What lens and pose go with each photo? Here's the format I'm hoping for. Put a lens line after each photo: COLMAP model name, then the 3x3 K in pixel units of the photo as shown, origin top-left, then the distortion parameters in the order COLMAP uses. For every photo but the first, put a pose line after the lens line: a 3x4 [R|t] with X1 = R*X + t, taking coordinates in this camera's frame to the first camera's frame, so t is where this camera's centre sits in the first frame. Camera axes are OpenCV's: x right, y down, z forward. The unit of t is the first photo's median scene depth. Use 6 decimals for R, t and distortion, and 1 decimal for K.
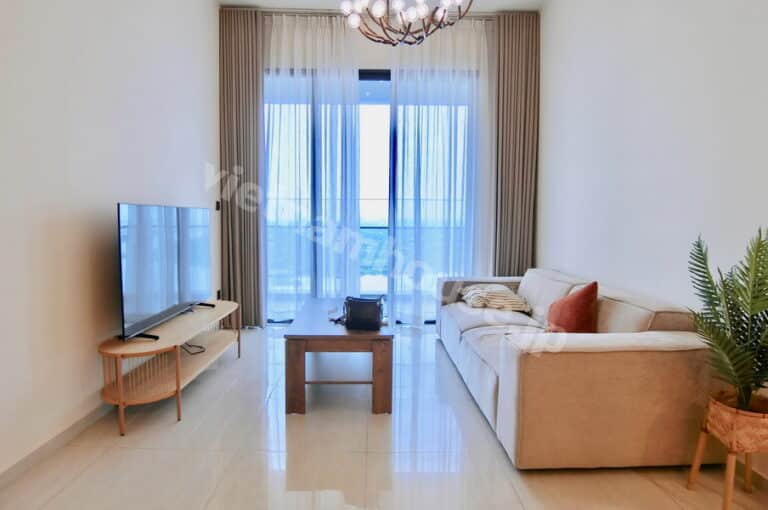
lens RADIAL K [[437.9, 0, 384.0], [0, 437.9, 255.0], [0, 0, 1]] dist [-0.000663, 0.000994]
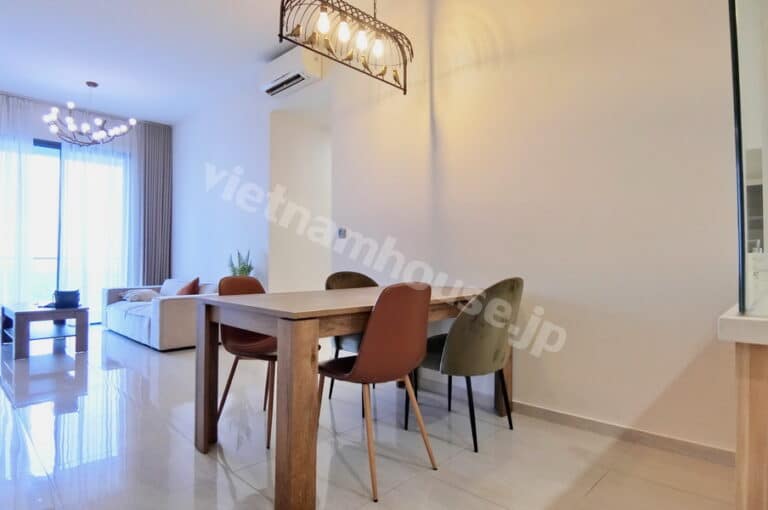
lens RADIAL K [[437.9, 0, 384.0], [0, 437.9, 255.0], [0, 0, 1]] dist [-0.000663, 0.000994]
pose [[0.717694, 0.011052, 0.696271, -0.244599], [0.043567, 0.997203, -0.060737, 0.078280], [-0.694995, 0.073925, 0.715204, -0.798212]]
